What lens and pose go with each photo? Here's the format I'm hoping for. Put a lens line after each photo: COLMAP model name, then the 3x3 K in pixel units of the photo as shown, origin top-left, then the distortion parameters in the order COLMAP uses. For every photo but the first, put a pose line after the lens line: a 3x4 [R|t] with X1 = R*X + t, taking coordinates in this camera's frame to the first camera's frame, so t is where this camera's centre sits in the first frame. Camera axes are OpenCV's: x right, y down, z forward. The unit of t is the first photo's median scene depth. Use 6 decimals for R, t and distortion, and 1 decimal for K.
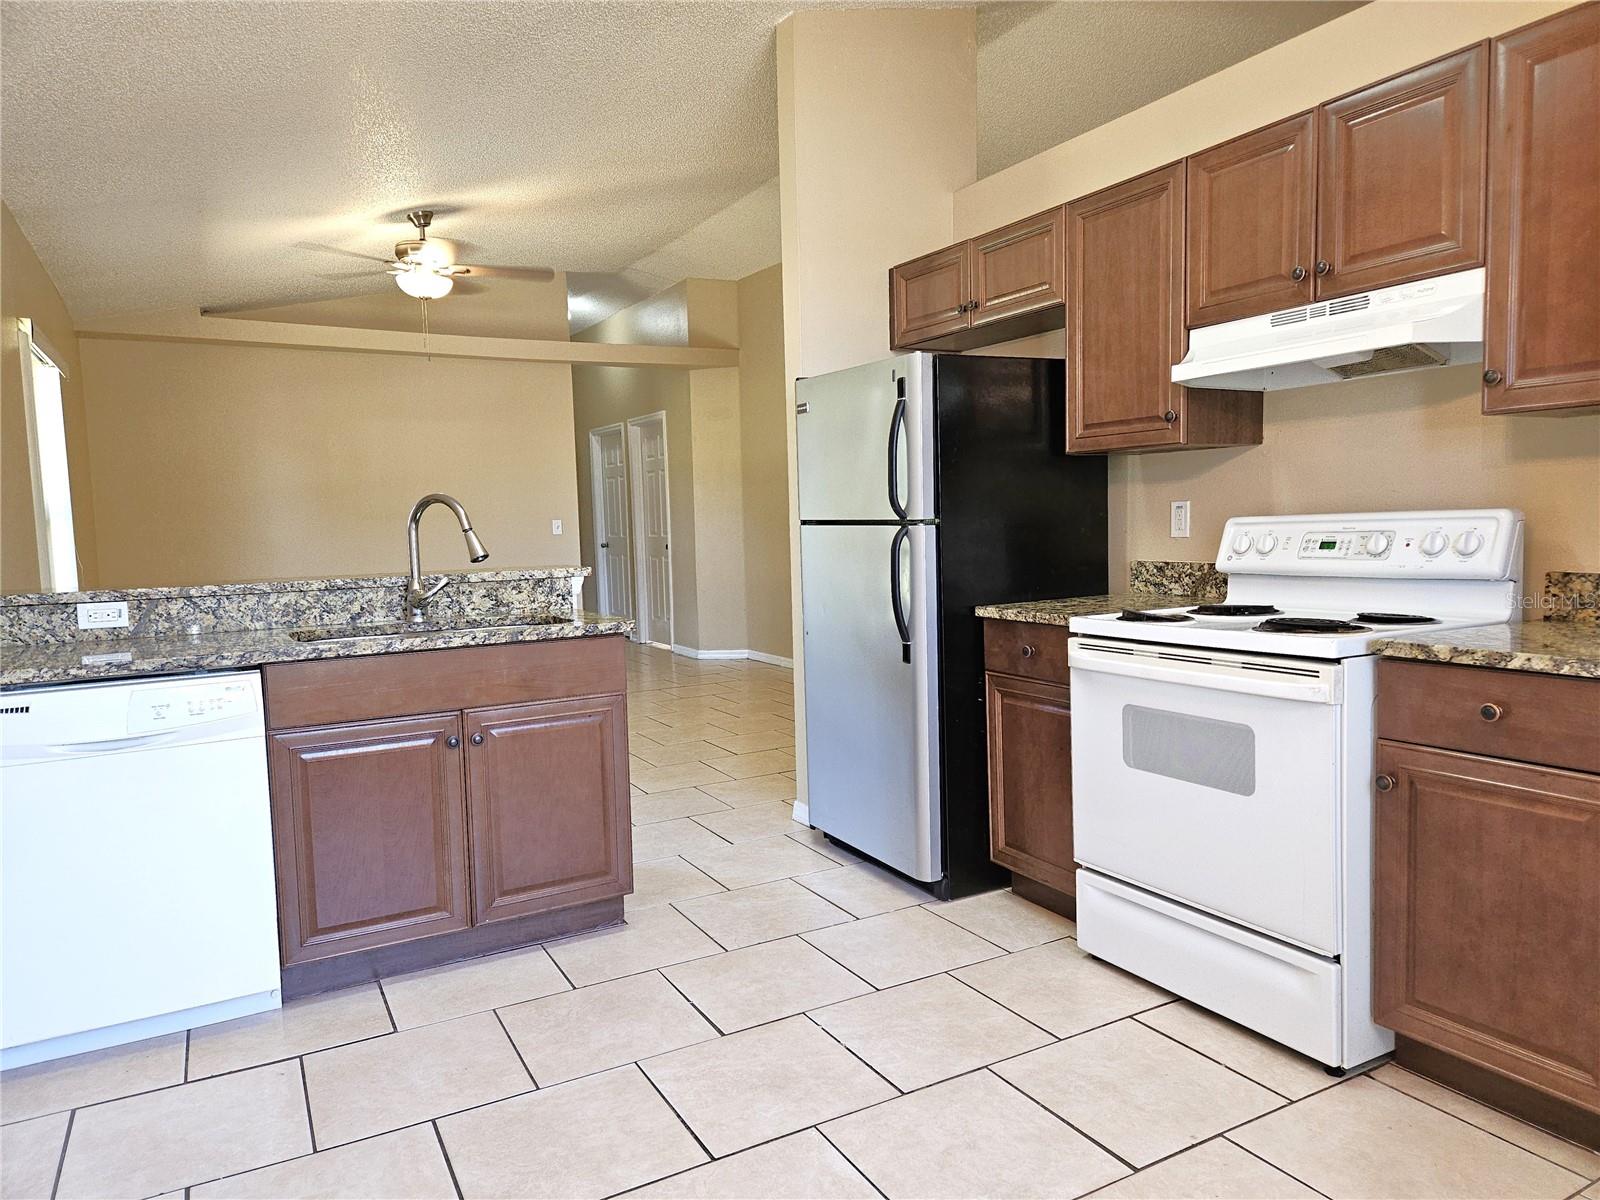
lens RADIAL K [[1070.3, 0, 807.2], [0, 1070.3, 605.6], [0, 0, 1]] dist [0.081609, -0.068376]
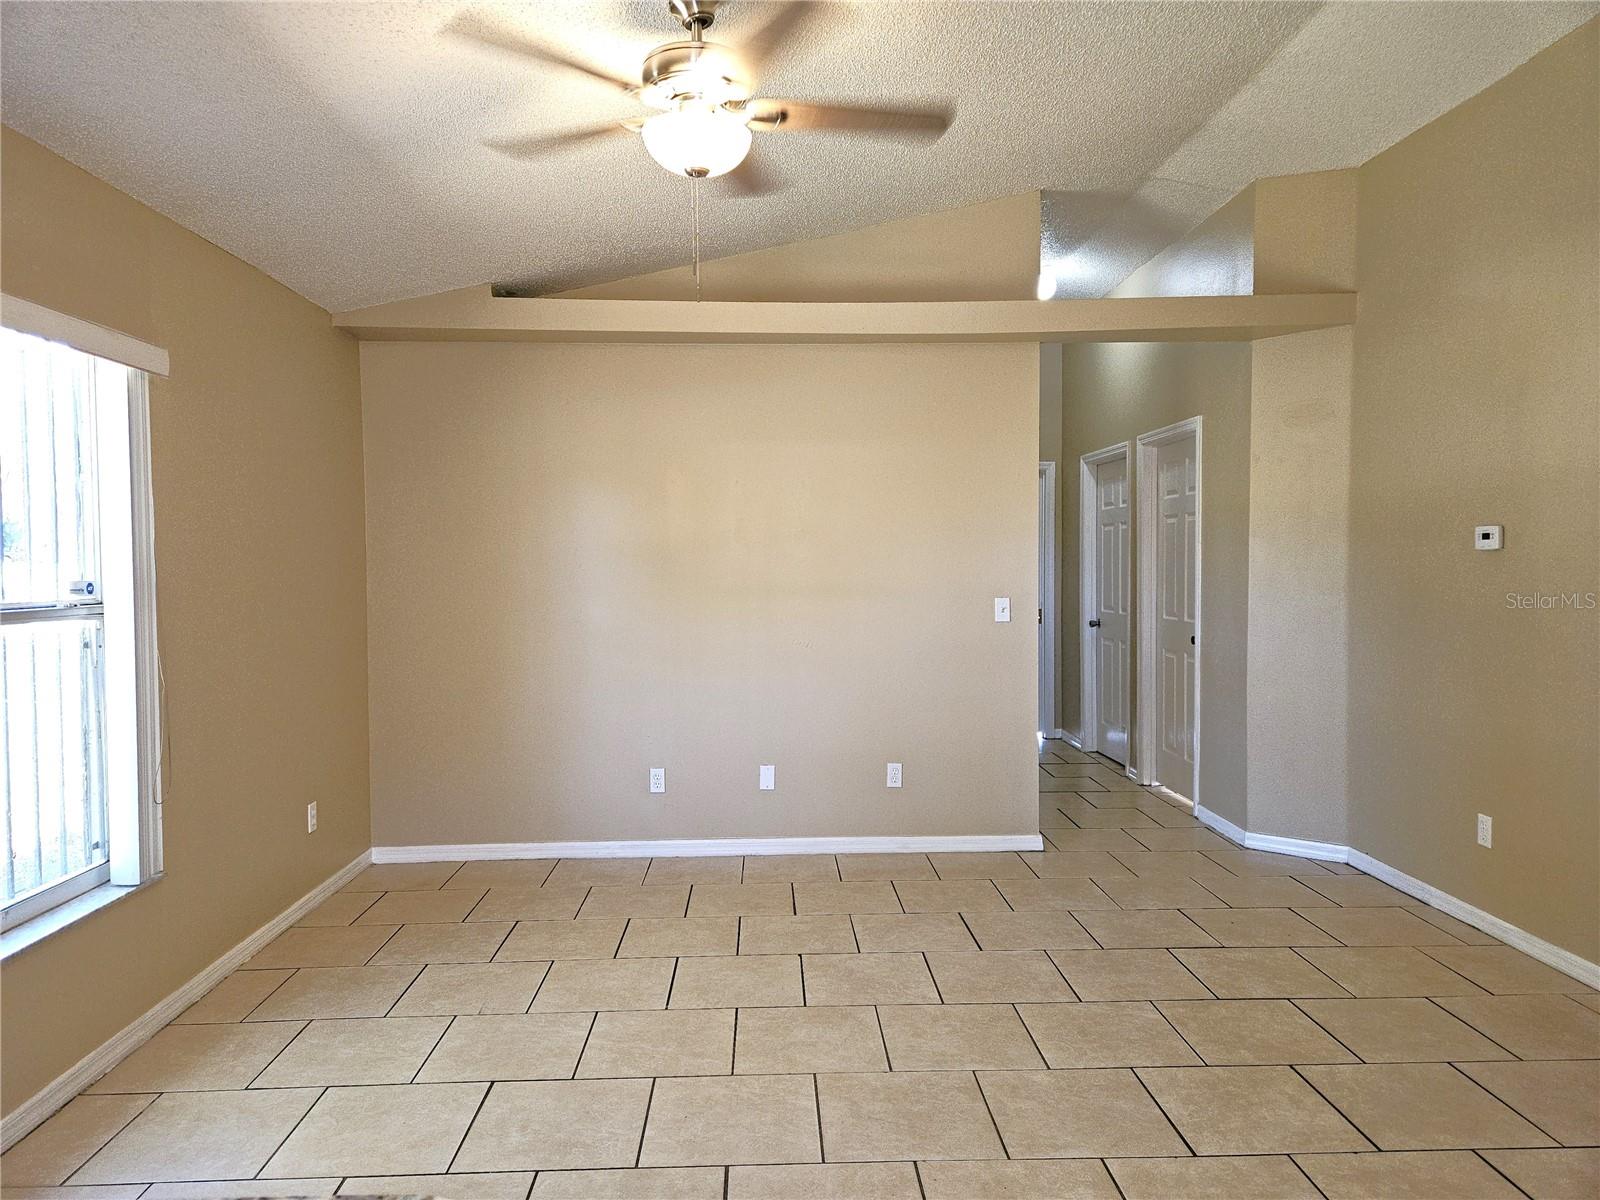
lens RADIAL K [[1070.3, 0, 807.2], [0, 1070.3, 605.6], [0, 0, 1]] dist [0.081609, -0.068376]
pose [[0.892907, 0.036664, -0.448746, -0.052945], [-0.052164, 0.998391, -0.022222, -0.050309], [0.447209, 0.043251, 0.893383, 0.360628]]
